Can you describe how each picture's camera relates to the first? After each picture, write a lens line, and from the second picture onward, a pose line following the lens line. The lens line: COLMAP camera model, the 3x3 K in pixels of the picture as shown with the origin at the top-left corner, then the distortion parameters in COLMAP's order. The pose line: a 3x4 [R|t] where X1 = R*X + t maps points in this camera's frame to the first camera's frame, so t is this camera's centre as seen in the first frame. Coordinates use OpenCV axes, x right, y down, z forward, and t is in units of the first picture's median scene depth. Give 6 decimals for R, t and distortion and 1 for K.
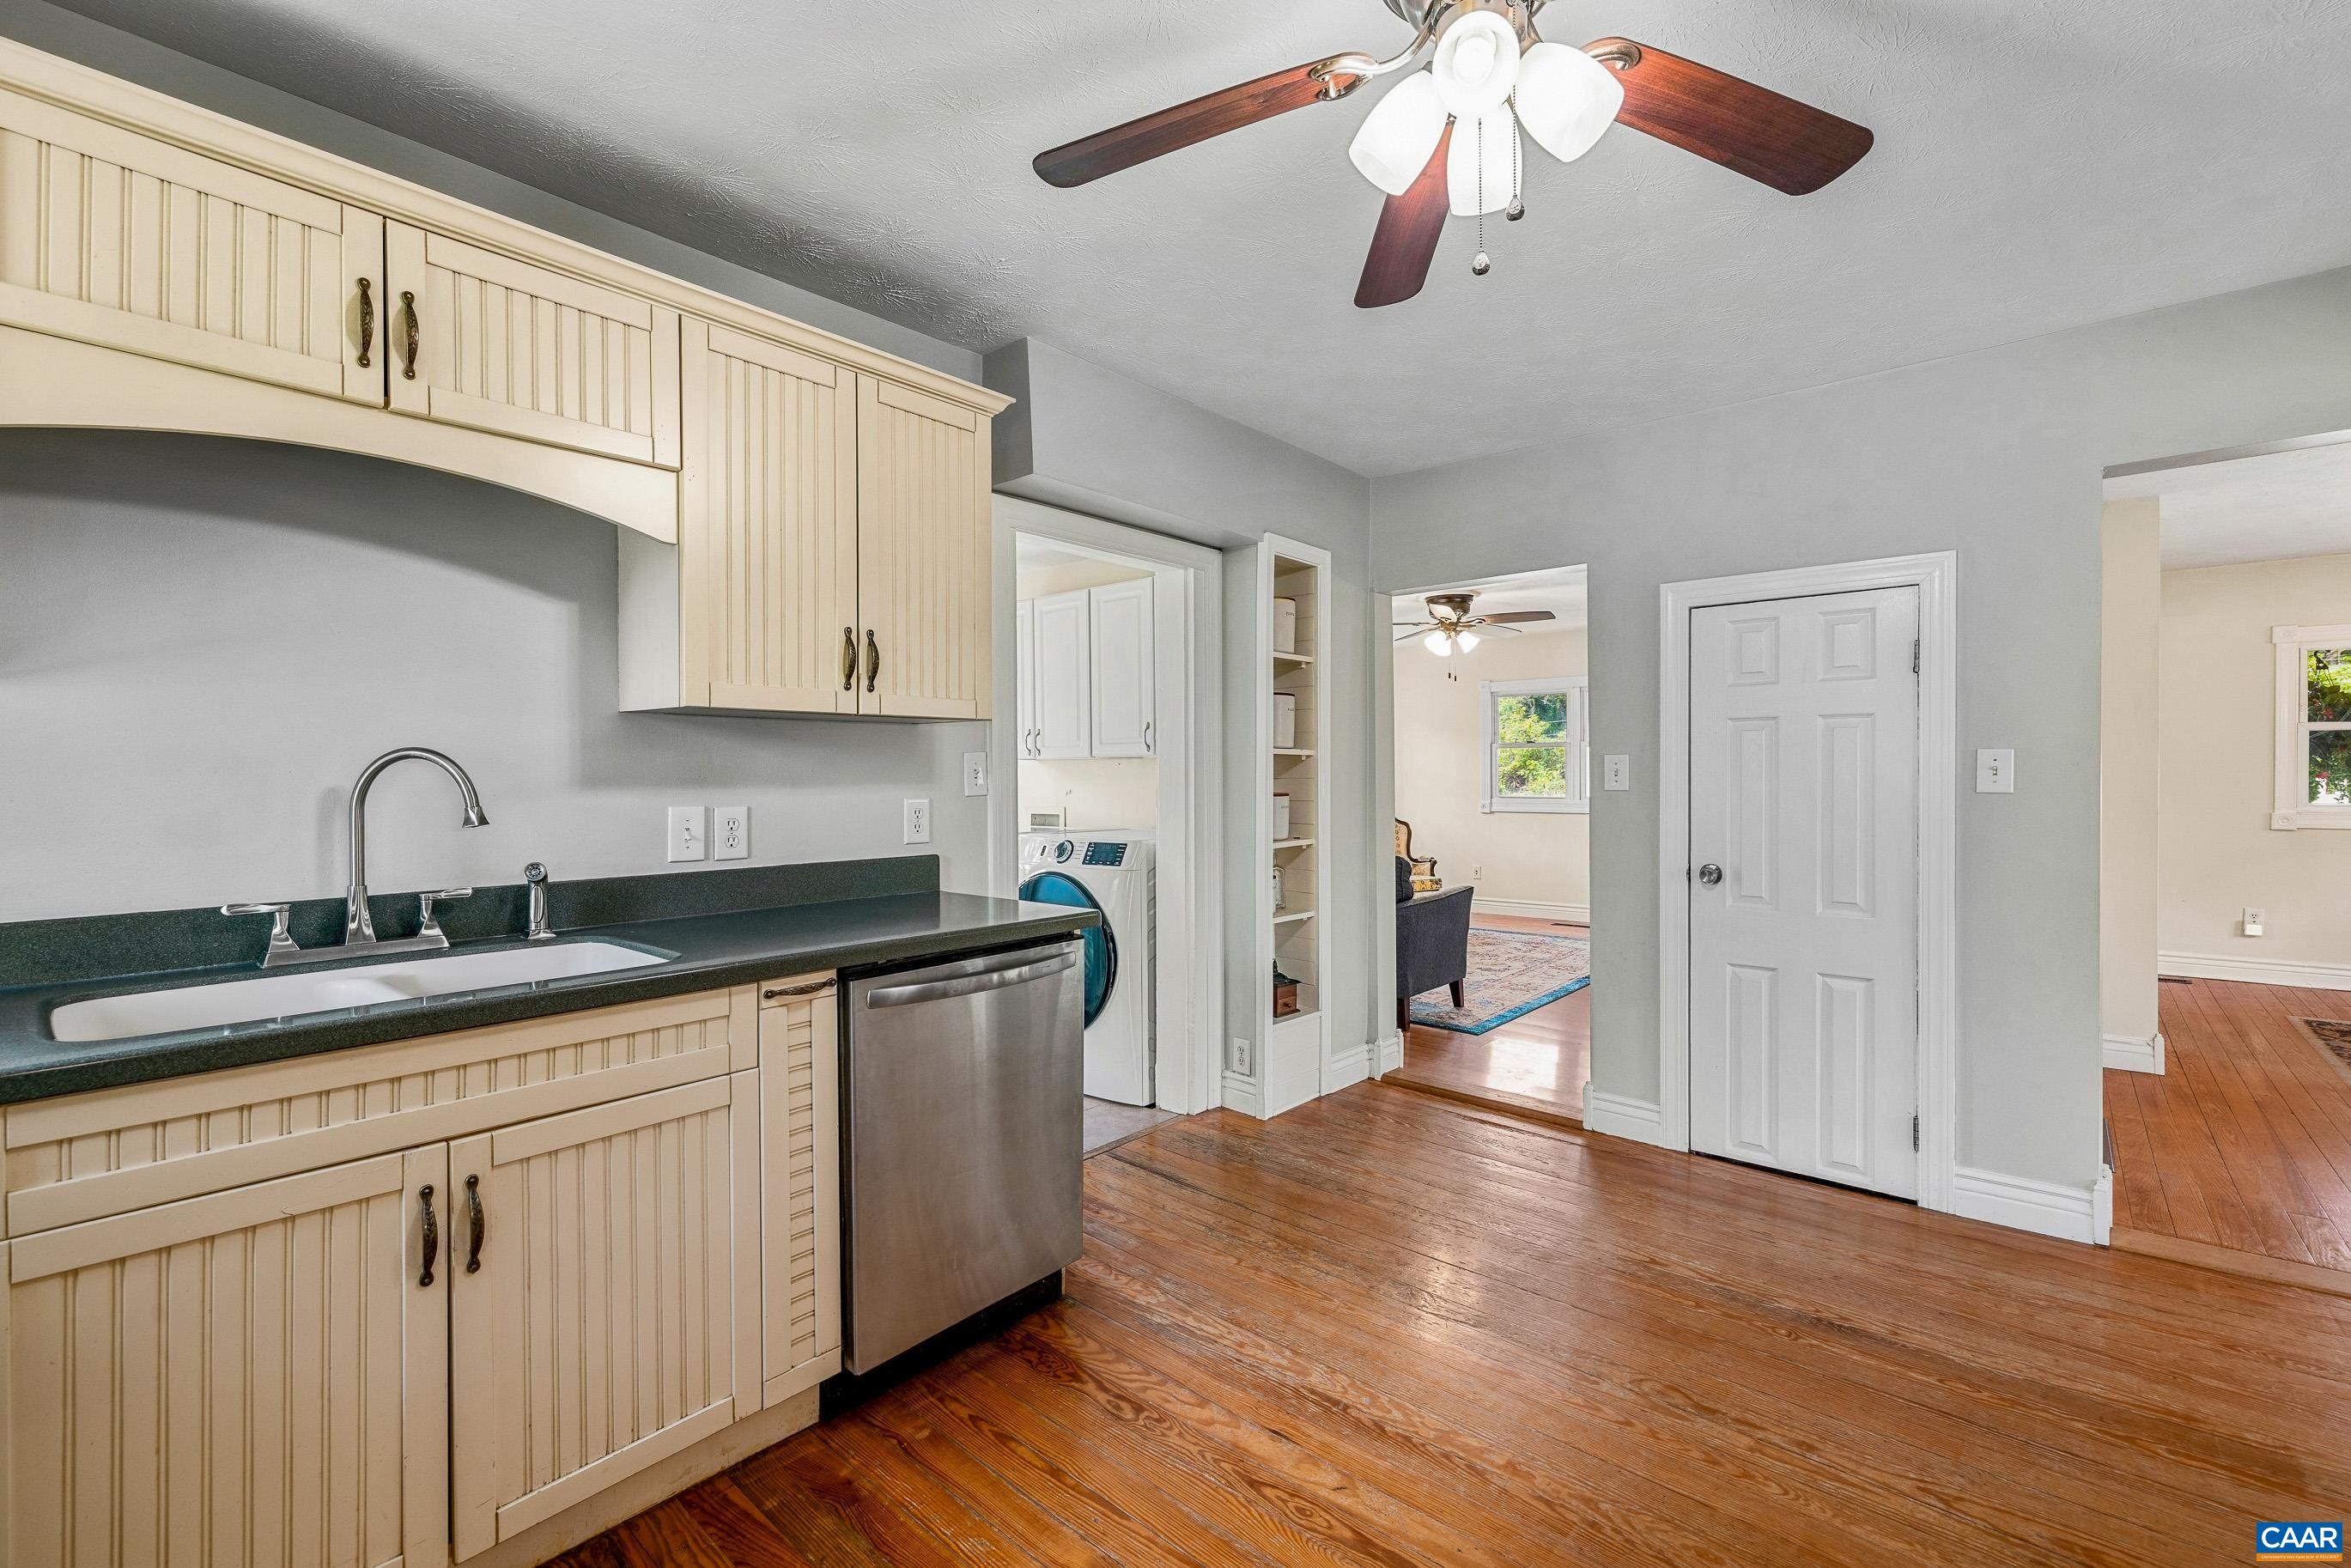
lens RADIAL K [[1012.8, 0, 1171.5], [0, 1012.8, 782.3], [0, 0, 1]] dist [0.001292, 0.000701]
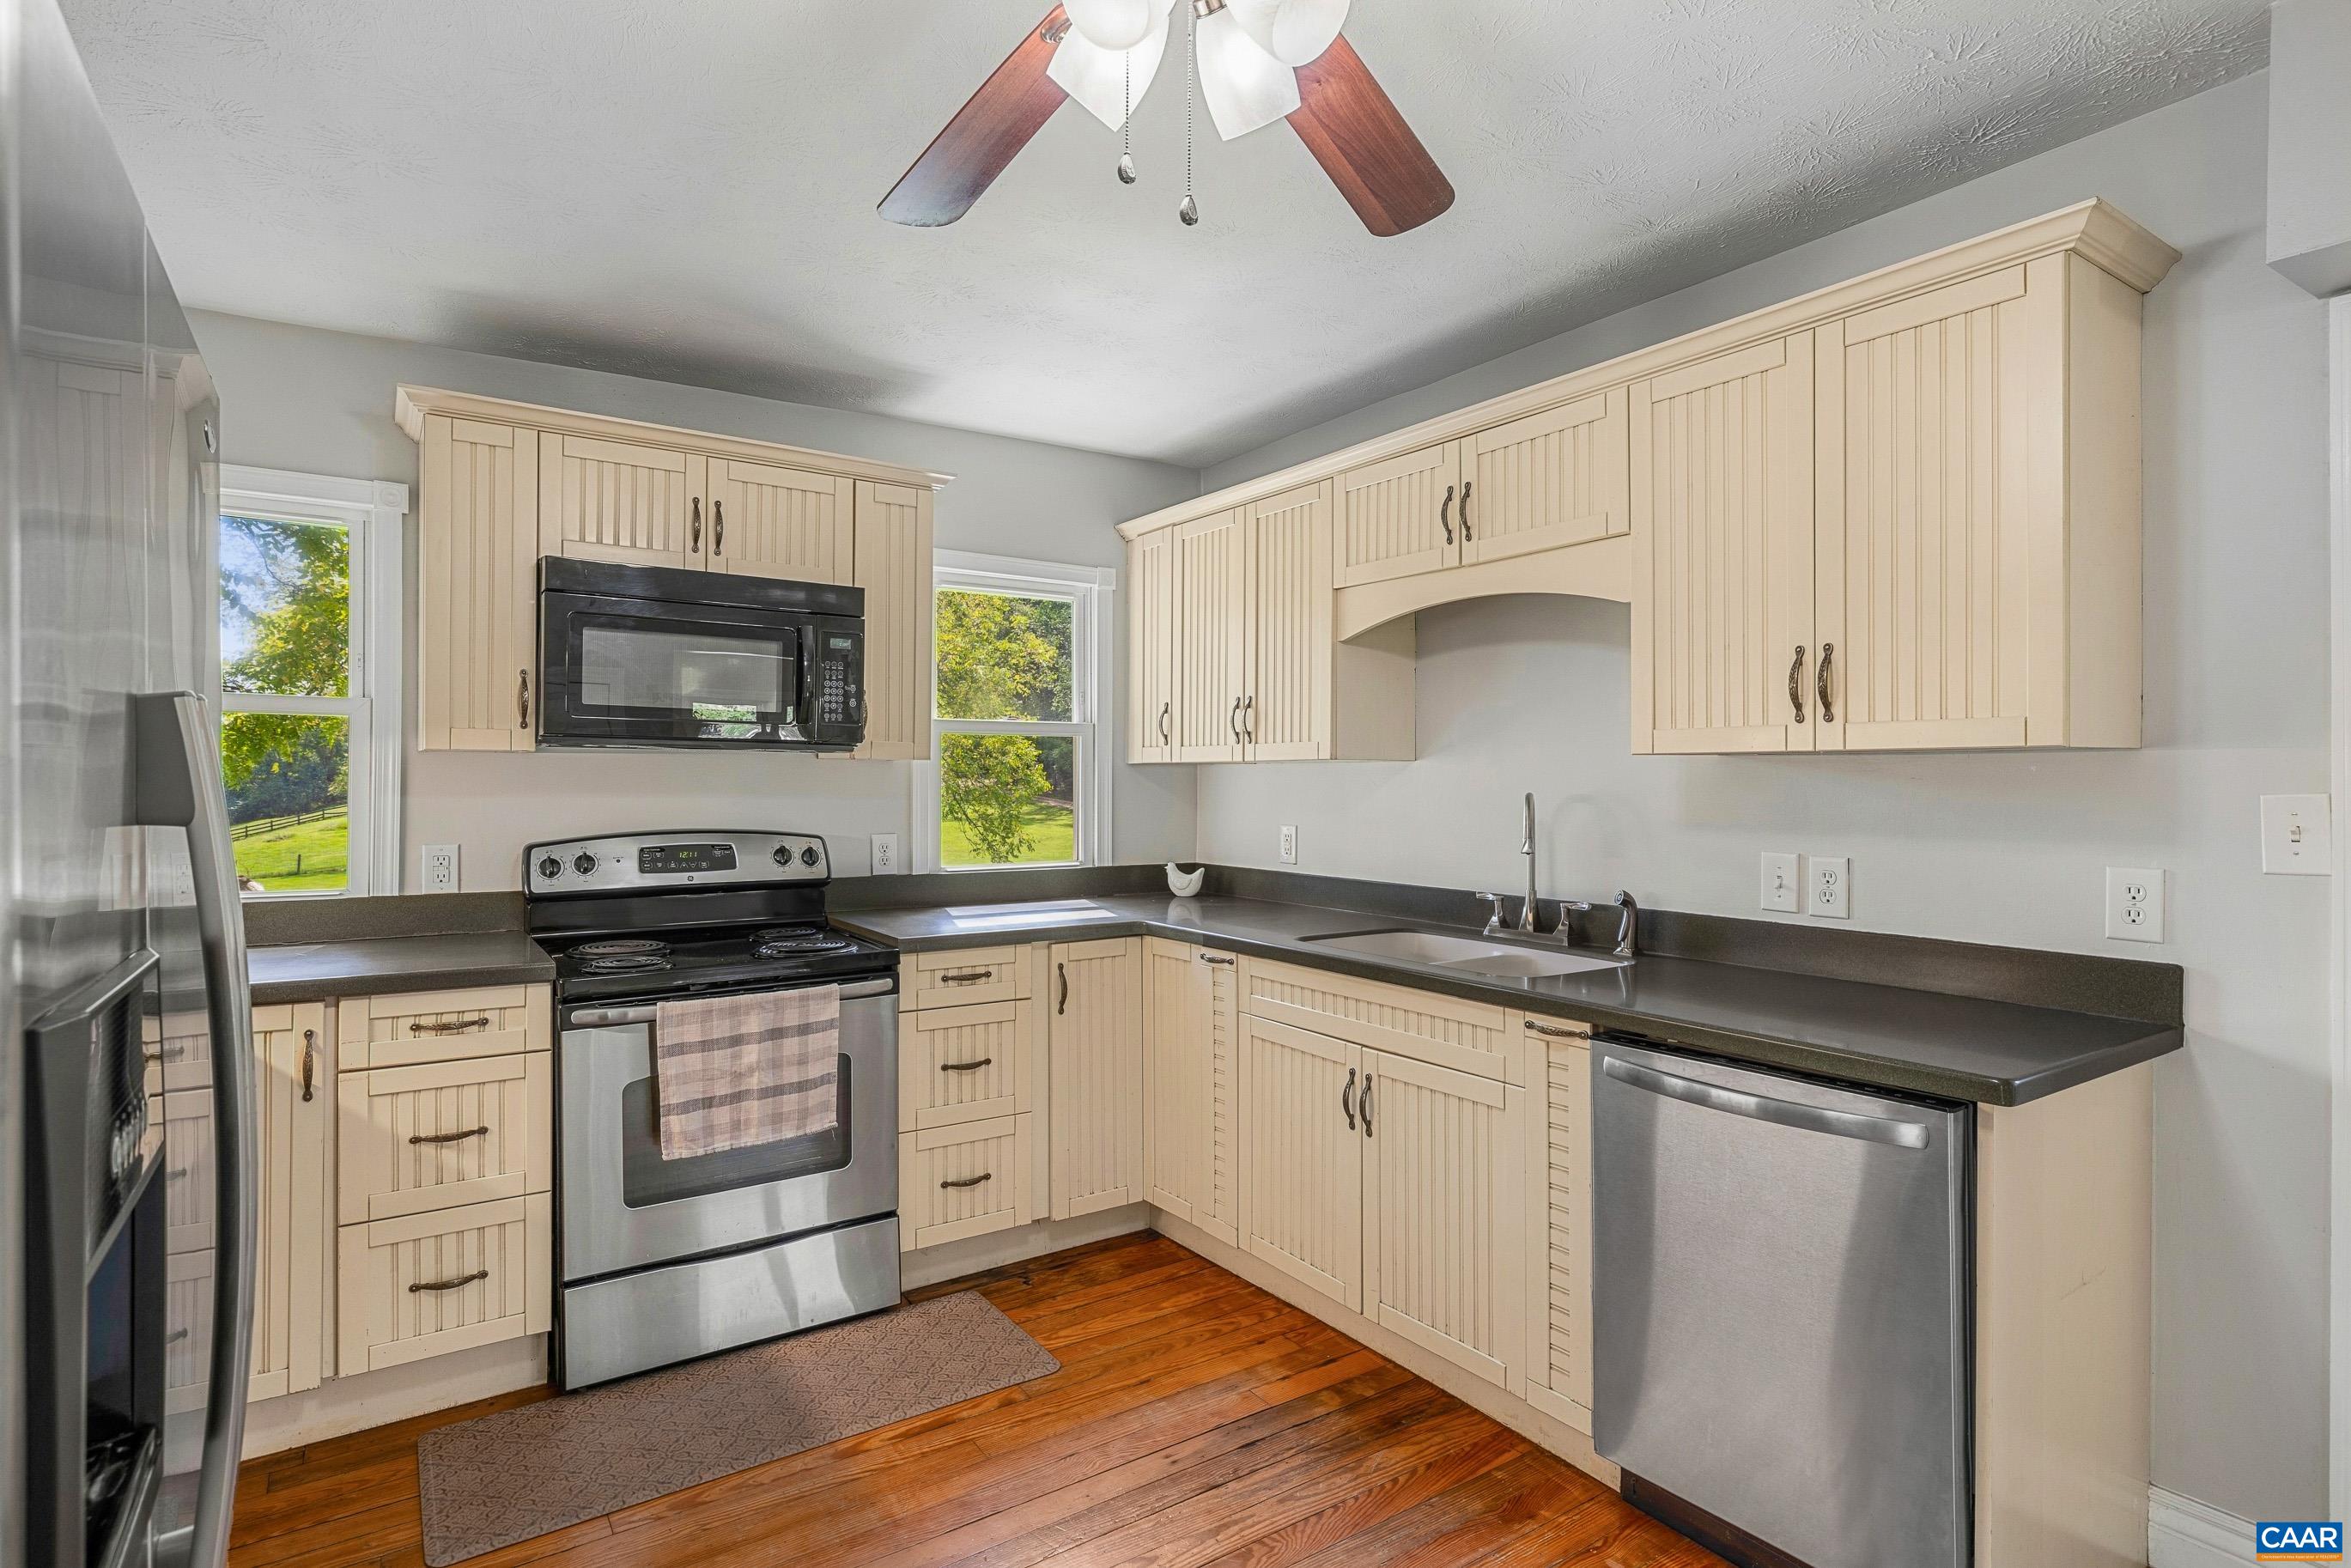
lens RADIAL K [[1215.7, 0, 1189.5], [0, 1215.7, 787.6], [0, 0, 1]] dist [-0.000132, 0.001658]
pose [[-0.249592, 0.010215, -0.968297, 0.486845], [-0.007477, 0.999894, 0.012475, -0.030346], [0.968322, 0.010354, -0.249489, 0.492838]]
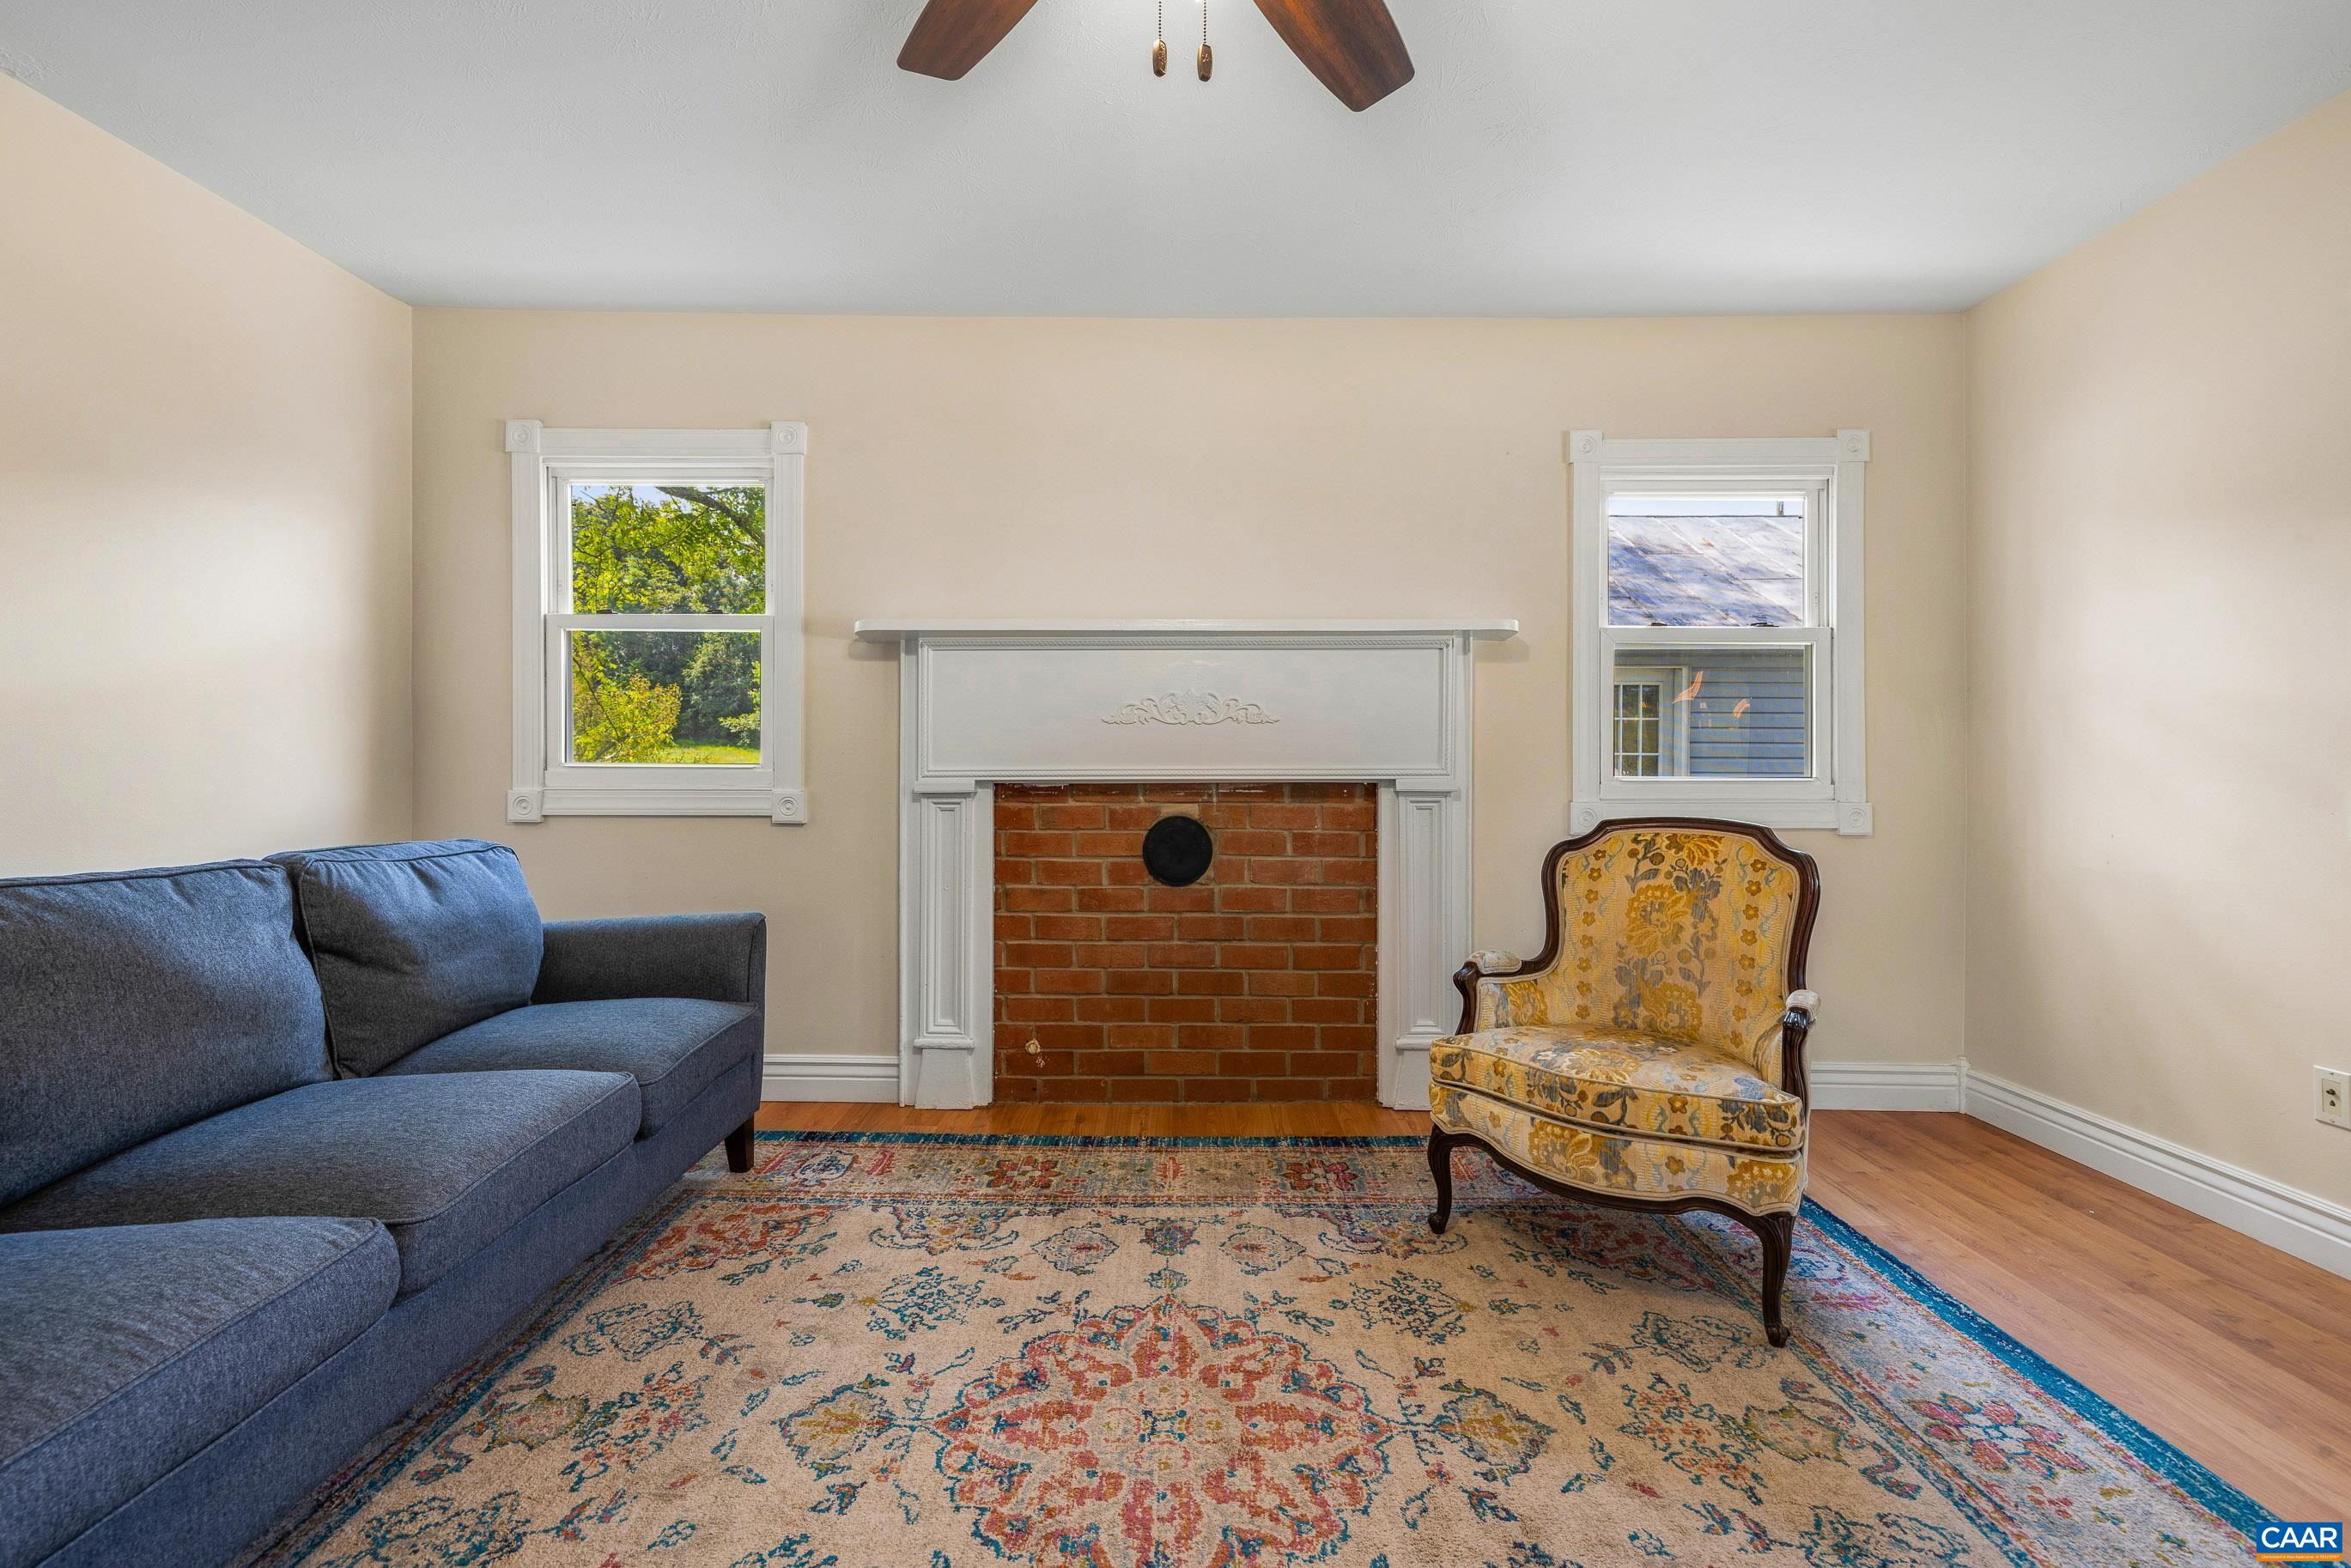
lens RADIAL K [[1012.8, 0, 1171.5], [0, 1012.8, 782.3], [0, 0, 1]] dist [0.001292, 0.000701]
pose [[0.644441, 0.013753, -0.764530, 0.789092], [-0.010602, 0.999903, 0.009051, 0.045469], [0.764580, 0.002272, 0.644524, 1.666329]]
